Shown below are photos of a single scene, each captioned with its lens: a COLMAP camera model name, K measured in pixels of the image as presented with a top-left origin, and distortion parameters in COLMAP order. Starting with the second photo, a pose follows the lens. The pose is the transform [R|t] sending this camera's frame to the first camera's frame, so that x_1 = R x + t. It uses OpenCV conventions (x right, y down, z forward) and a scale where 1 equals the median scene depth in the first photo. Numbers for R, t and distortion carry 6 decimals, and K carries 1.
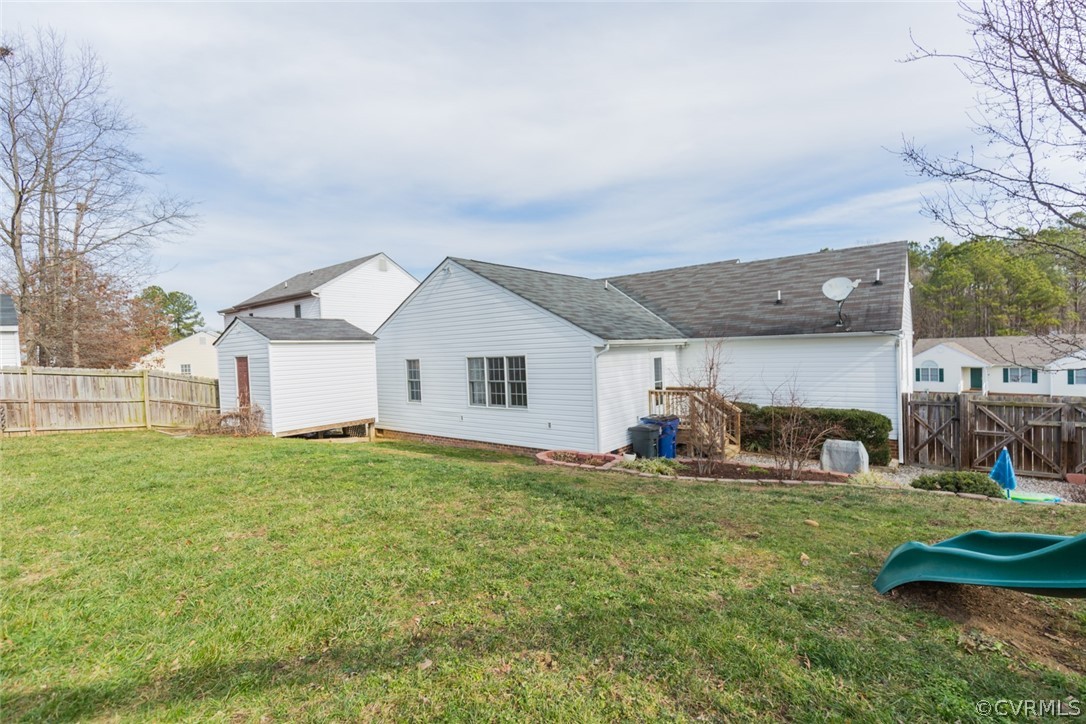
lens RADIAL K [[489.3, 0, 541.0], [0, 489.3, 358.2], [0, 0, 1]] dist [0.004441, -0.000523]
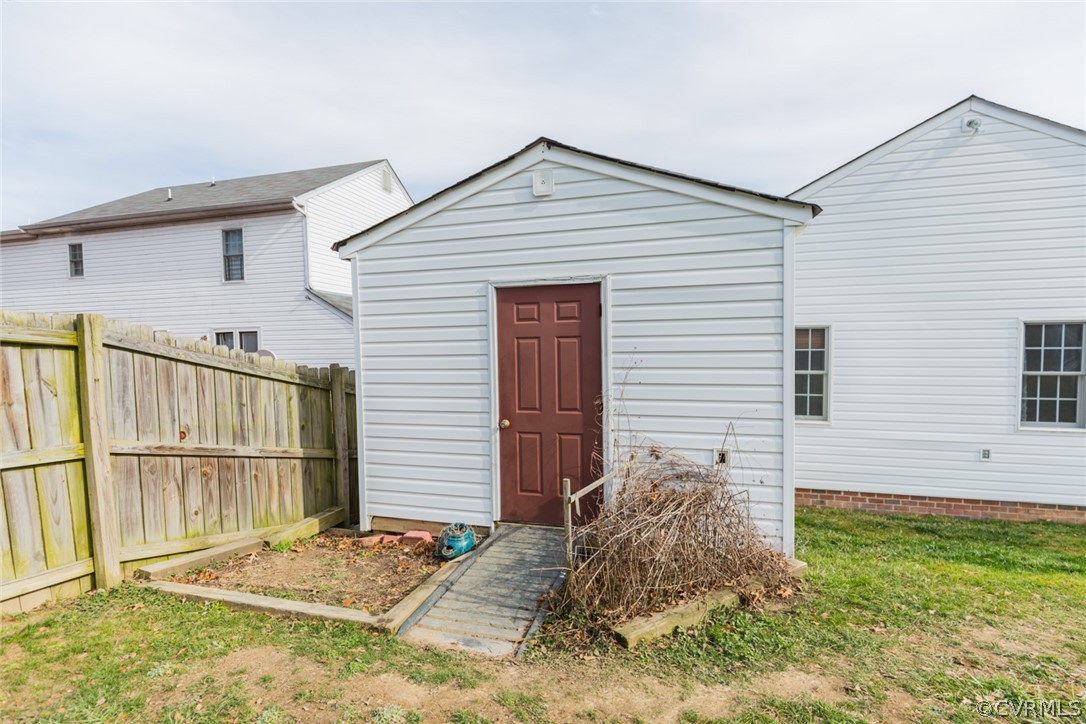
lens RADIAL K [[489.3, 0, 546.7], [0, 489.3, 367.1], [0, 0, 1]] dist [0.004441, -0.000523]
pose [[0.920021, 0.011556, 0.391698, -0.737052], [-0.017439, 0.999782, 0.011466, 0.042829], [-0.391481, -0.017380, 0.920022, 0.753027]]
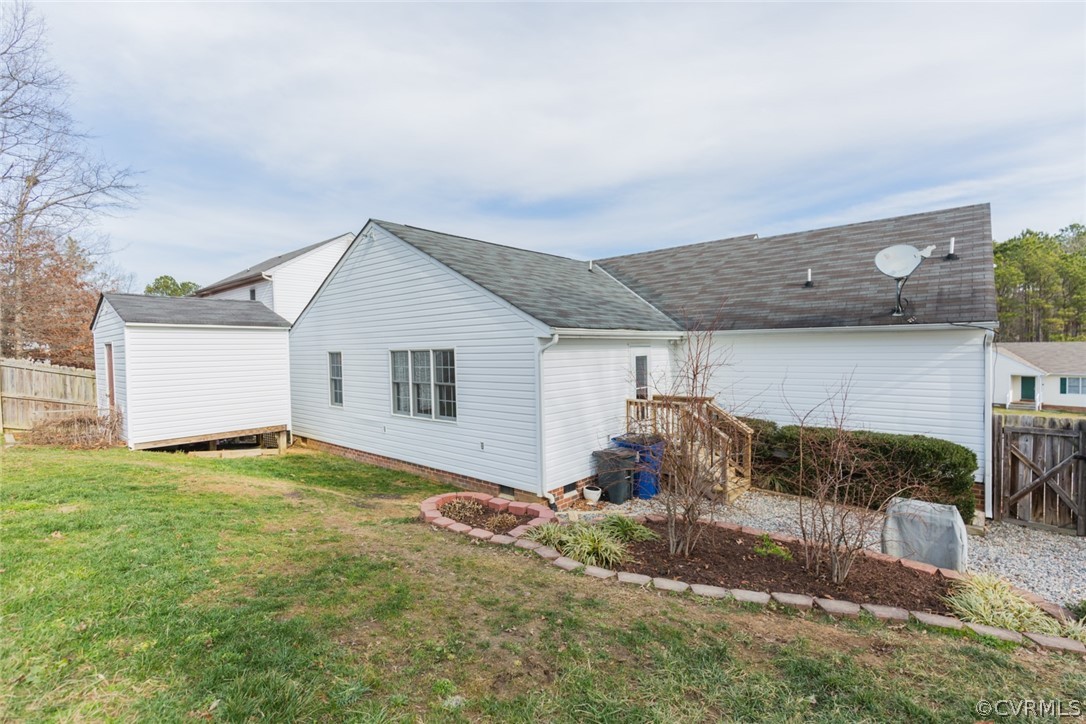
lens RADIAL K [[489.3, 0, 540.2], [0, 489.3, 358.3], [0, 0, 1]] dist [0.004441, -0.000523]
pose [[0.999059, 0.020549, -0.038185, 0.111521], [-0.020391, 0.999782, 0.004537, 0.002353], [0.038270, -0.003754, 0.999260, 0.246234]]
